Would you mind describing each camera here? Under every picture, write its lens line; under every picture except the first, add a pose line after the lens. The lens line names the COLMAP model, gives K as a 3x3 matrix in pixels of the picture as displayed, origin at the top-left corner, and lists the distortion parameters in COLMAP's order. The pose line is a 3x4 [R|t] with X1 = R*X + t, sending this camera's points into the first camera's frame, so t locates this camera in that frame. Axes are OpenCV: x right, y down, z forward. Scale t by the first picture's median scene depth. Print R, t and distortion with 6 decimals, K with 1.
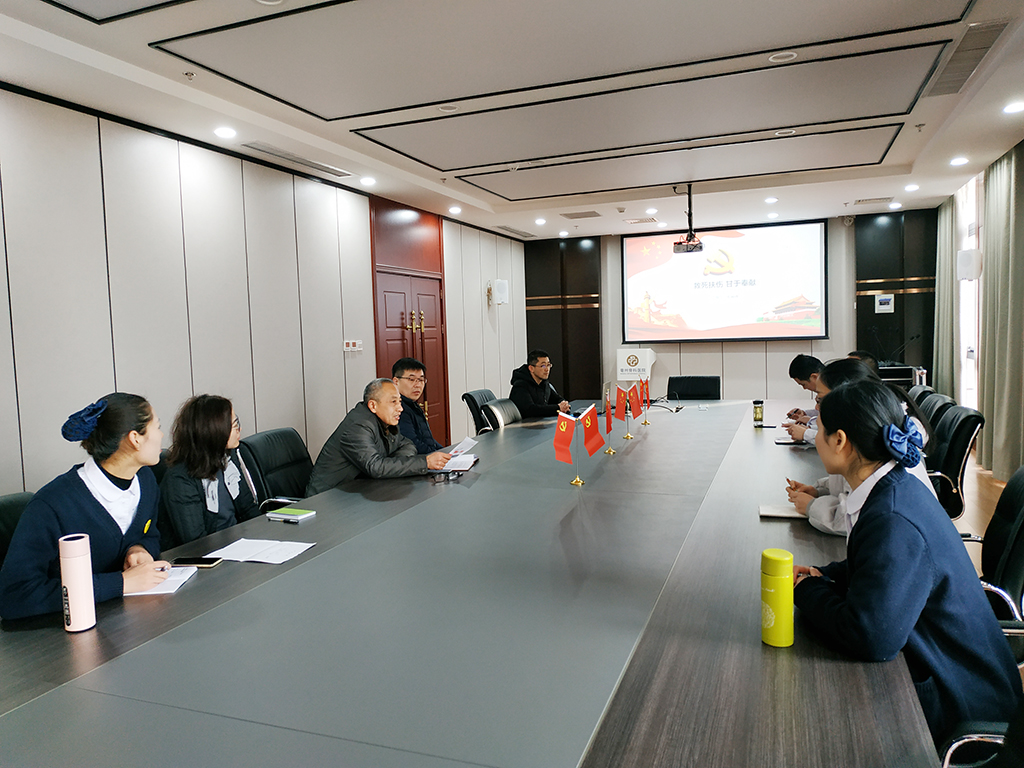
lens RADIAL K [[739.1, 0, 512.0], [0, 739.1, 384.0], [0, 0, 1]] dist [0.056378, -0.070611]
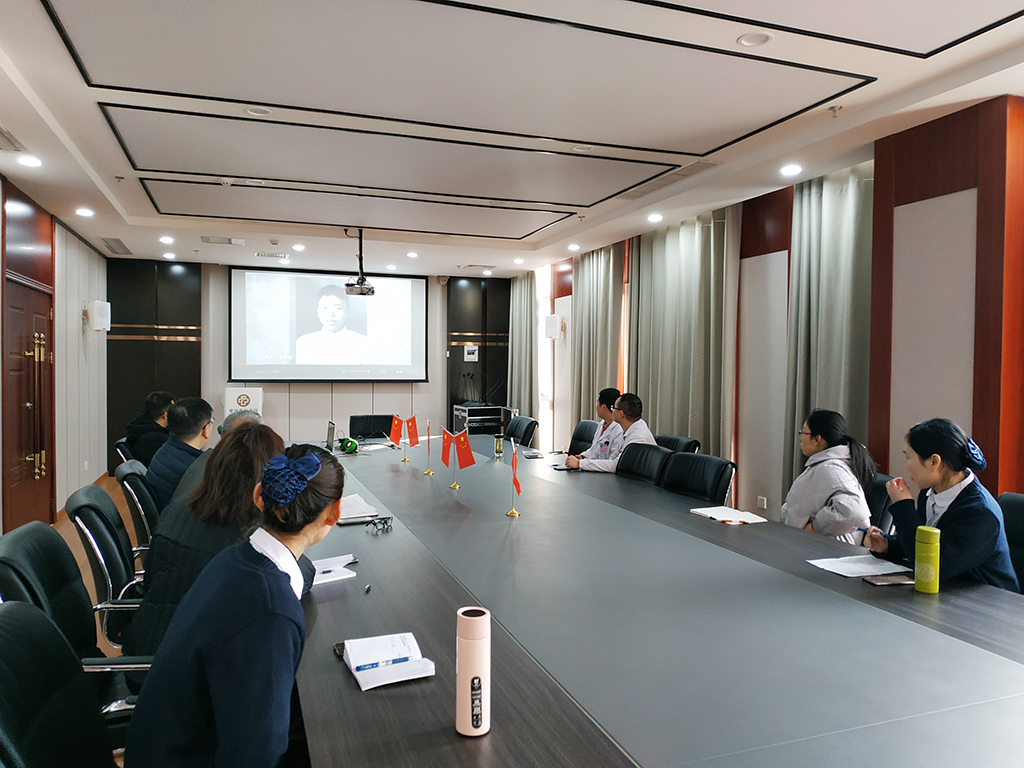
lens RADIAL K [[739.1, 0, 512.0], [0, 739.1, 384.0], [0, 0, 1]] dist [0.056378, -0.070611]
pose [[0.766245, 0.022550, 0.642152, -0.203196], [0.014300, 0.998538, -0.052128, 0.002094], [-0.642389, 0.049125, 0.764803, 0.068897]]
